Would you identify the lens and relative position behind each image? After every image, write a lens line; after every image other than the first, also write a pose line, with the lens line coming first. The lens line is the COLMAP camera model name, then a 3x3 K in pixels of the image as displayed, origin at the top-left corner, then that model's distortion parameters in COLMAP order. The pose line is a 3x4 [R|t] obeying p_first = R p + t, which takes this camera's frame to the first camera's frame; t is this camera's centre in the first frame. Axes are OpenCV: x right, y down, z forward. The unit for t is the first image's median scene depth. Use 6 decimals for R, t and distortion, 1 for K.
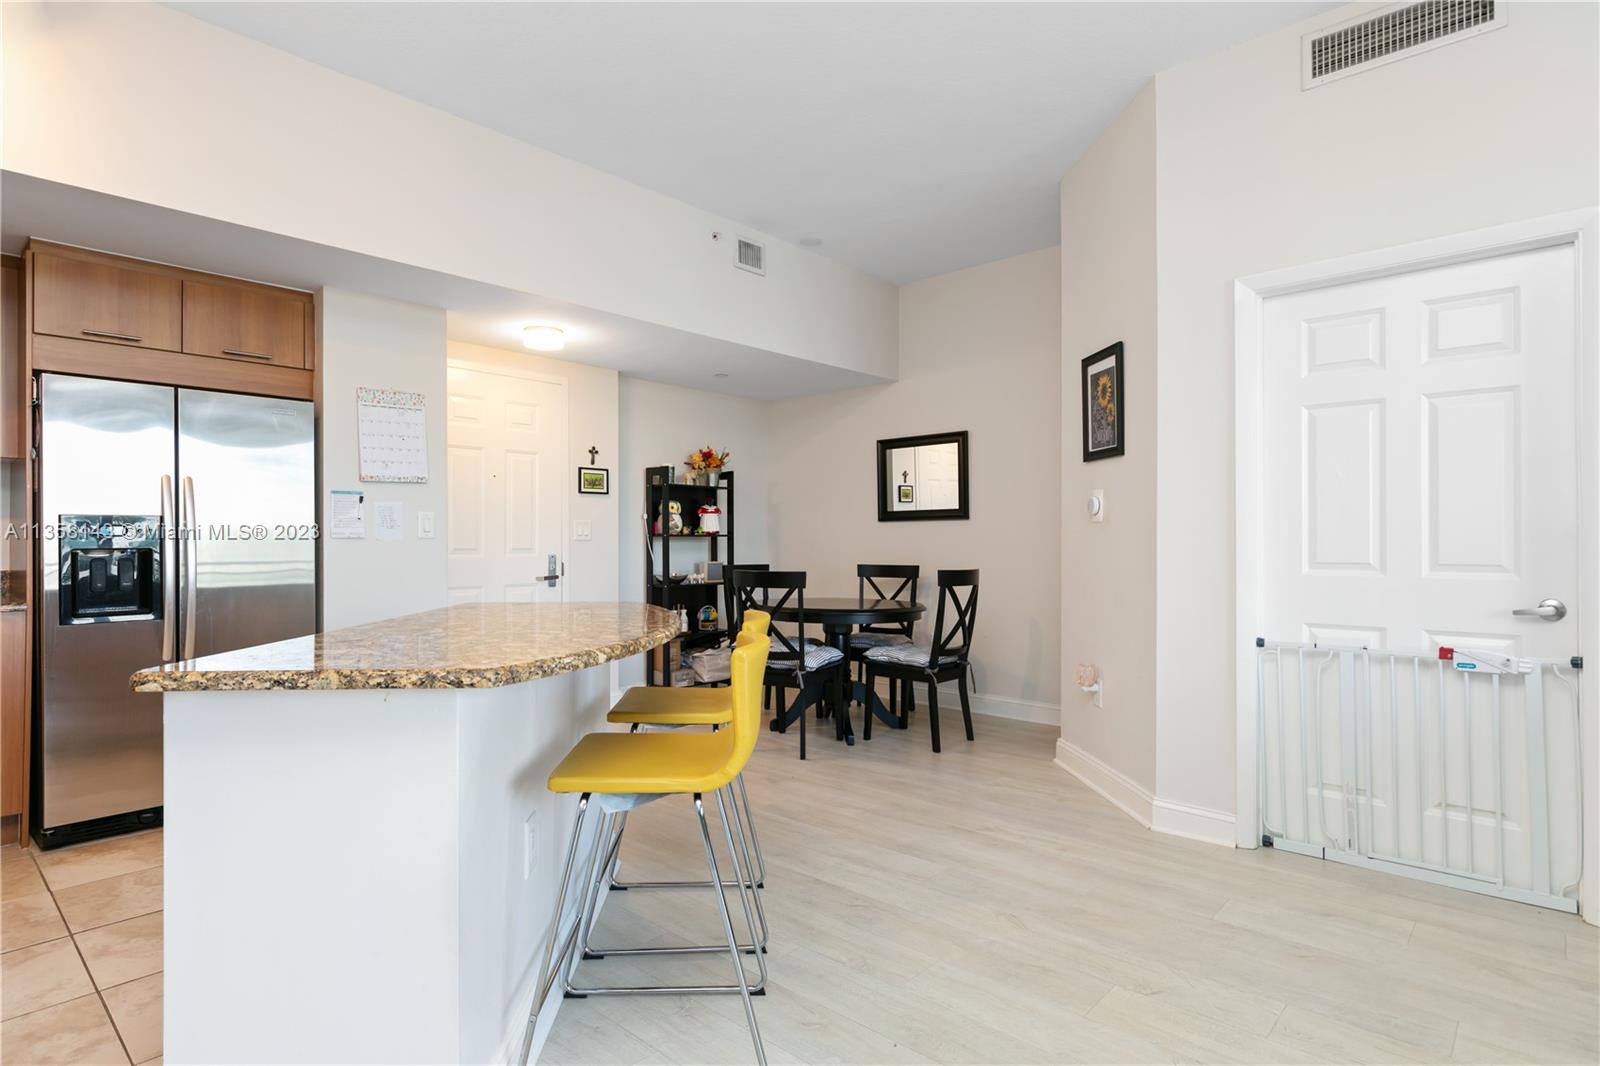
lens RADIAL K [[831.7, 0, 792.9], [0, 831.7, 536.1], [0, 0, 1]] dist [-0.003100, -0.000163]
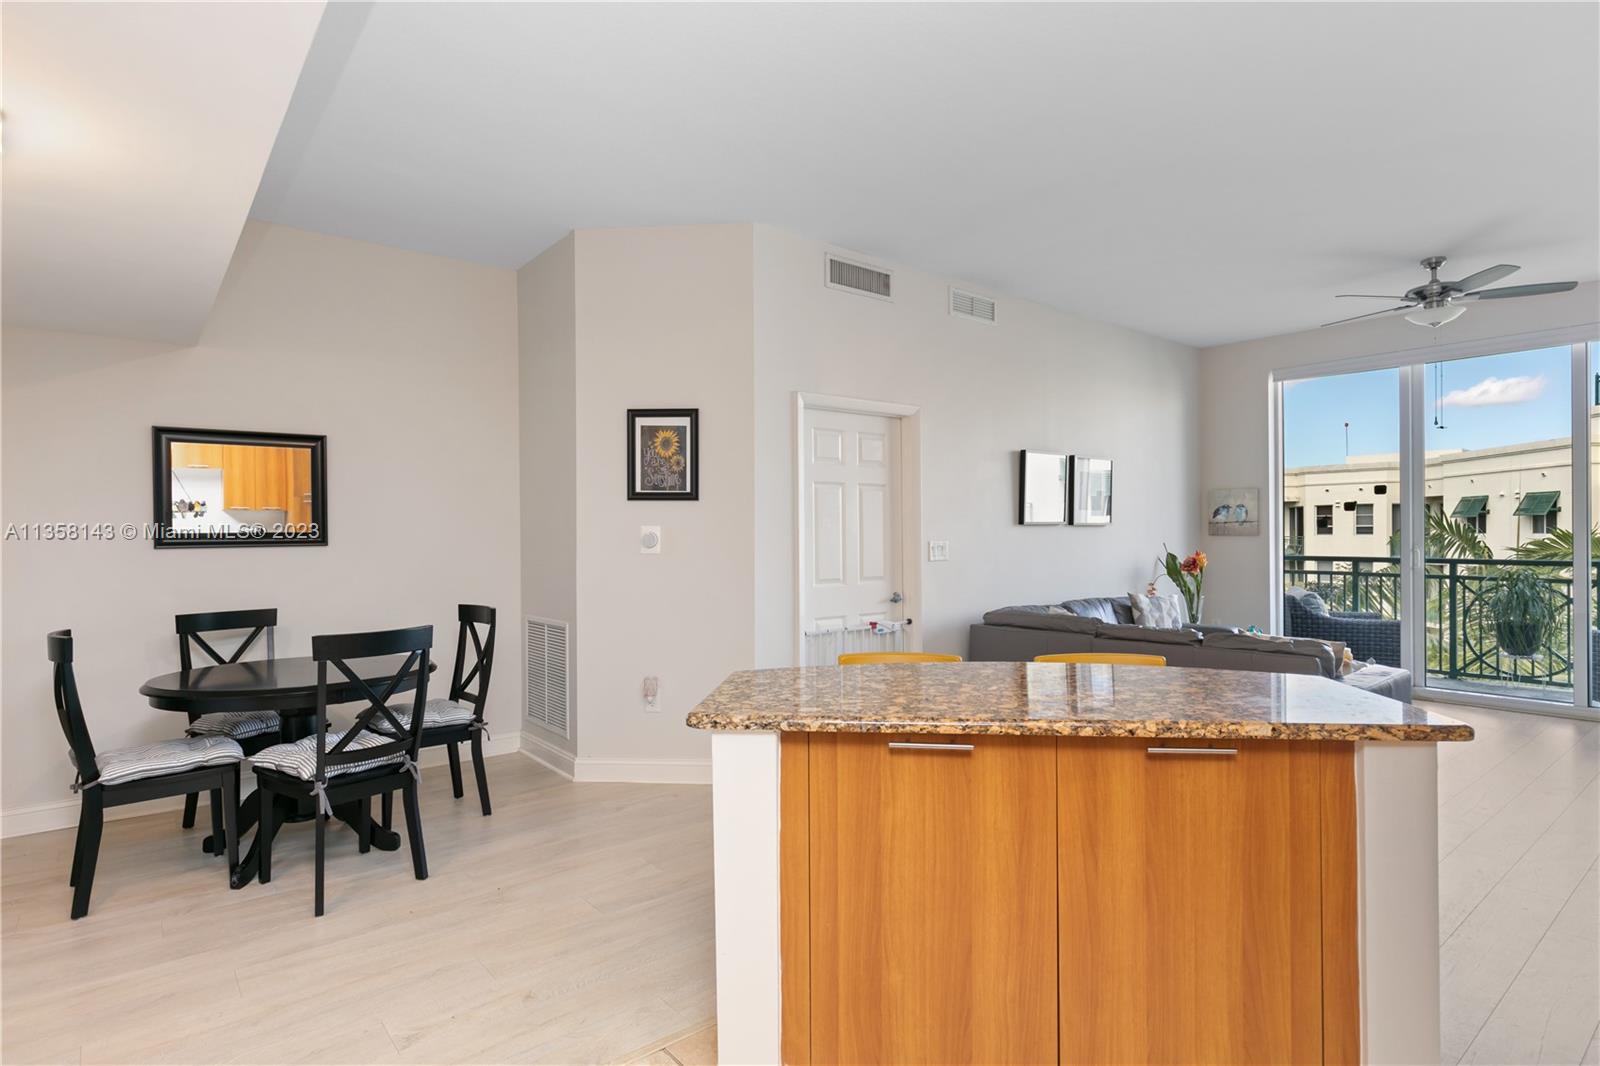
lens RADIAL K [[831.7, 0, 792.9], [0, 831.7, 536.1], [0, 0, 1]] dist [-0.003100, -0.000163]
pose [[0.142472, -0.000883, 0.989798, -0.551877], [0.002336, 0.999997, 0.000555, -0.030661], [-0.989796, 0.002233, 0.142474, 0.465943]]
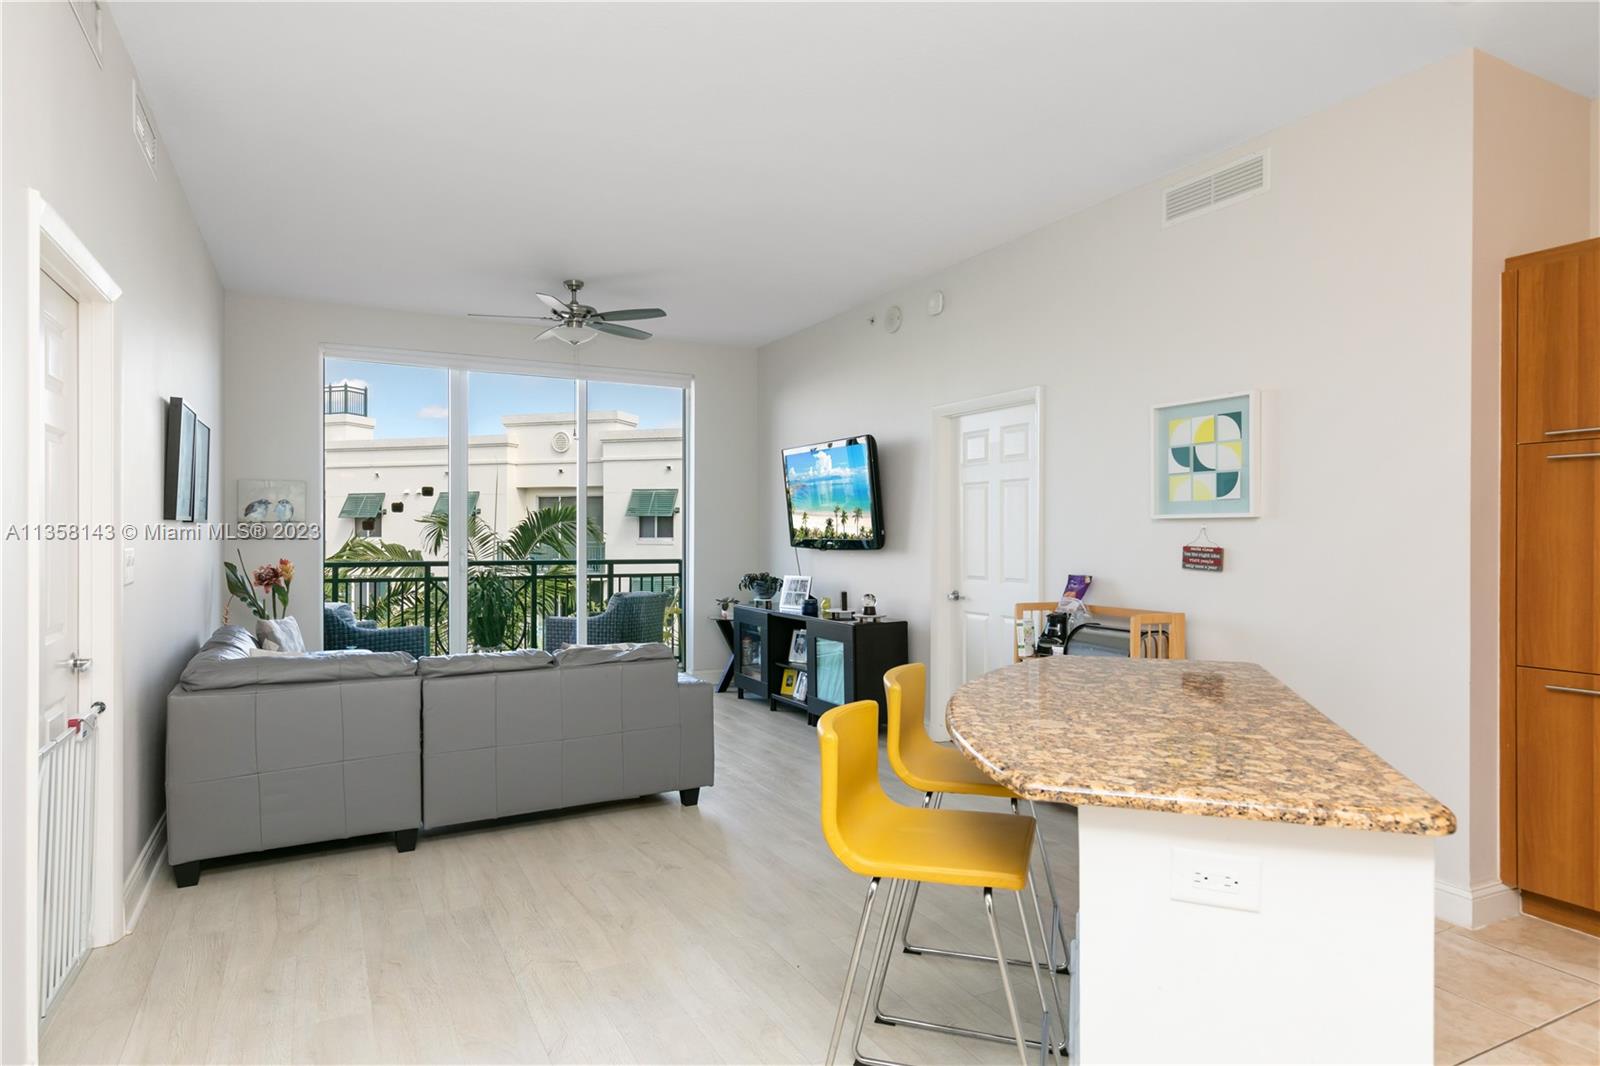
lens RADIAL K [[911.6, 0, 793.9], [0, 911.6, 531.8], [0, 0, 1]] dist [0.008857, 0.000380]
pose [[-0.940786, 0.002263, 0.338993, -0.135081], [0.000348, 0.999984, -0.005709, -0.030971], [-0.339001, -0.005252, -0.940772, 0.846068]]
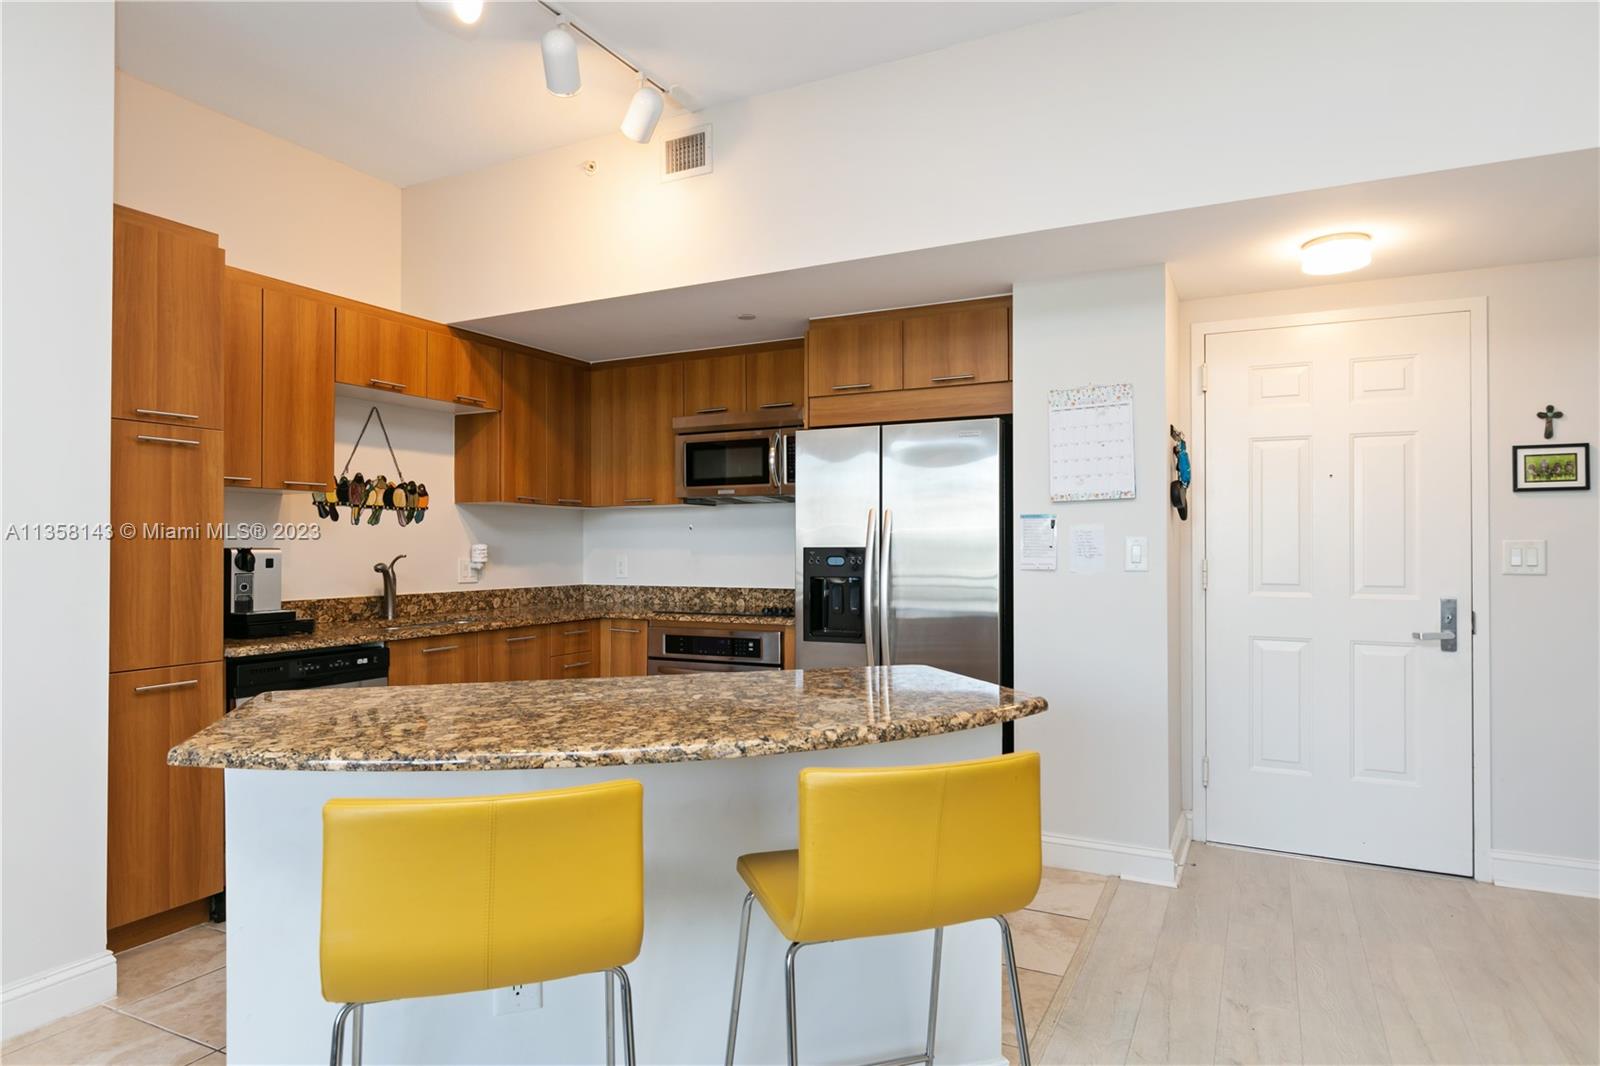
lens RADIAL K [[927.4, 0, 800.0], [0, 927.4, 533.0], [0, 0, 1]] dist [0.000232, 0.000737]
pose [[0.273583, -0.011772, -0.961776, 0.226175], [0.004059, 0.999930, -0.011085, -0.018811], [0.961840, -0.000871, 0.273612, 0.365527]]
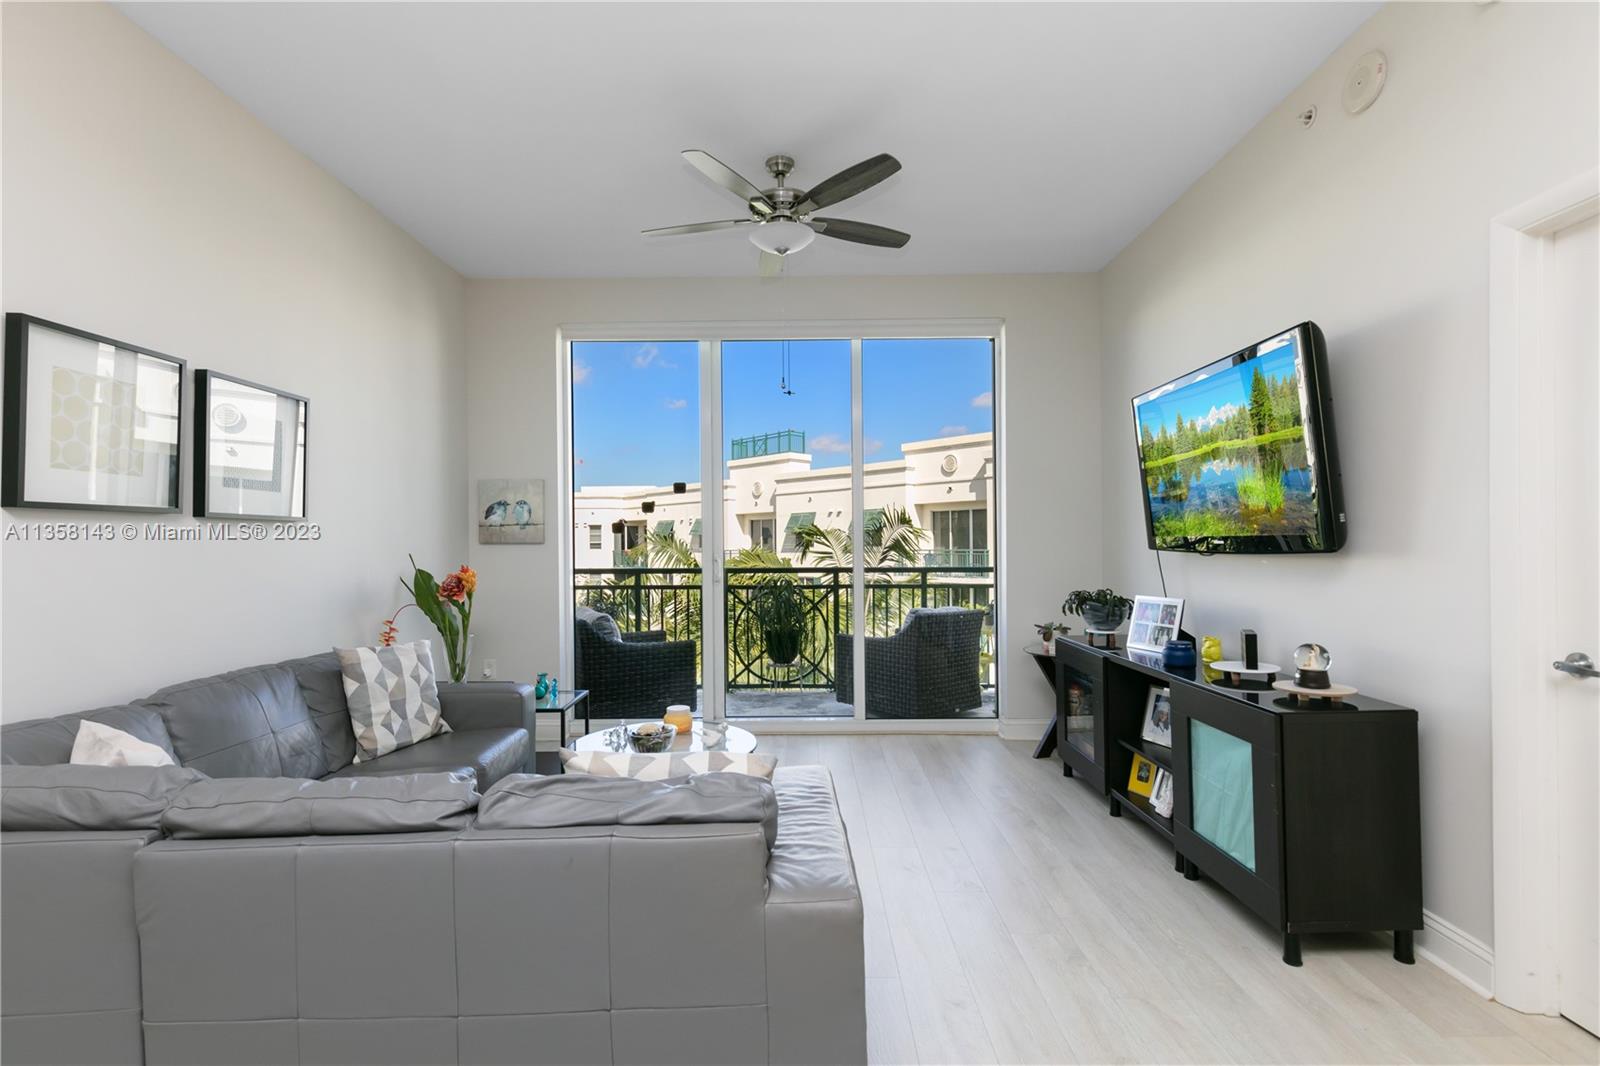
lens RADIAL K [[732.0, 0, 793.6], [0, 732.0, 545.0], [0, 0, 1]] dist [0.003427, -0.000210]
pose [[-0.669669, 0.008802, 0.742608, 0.041639], [0.007680, 0.999958, -0.004927, -0.019828], [-0.742620, 0.002404, -0.669709, 0.276197]]
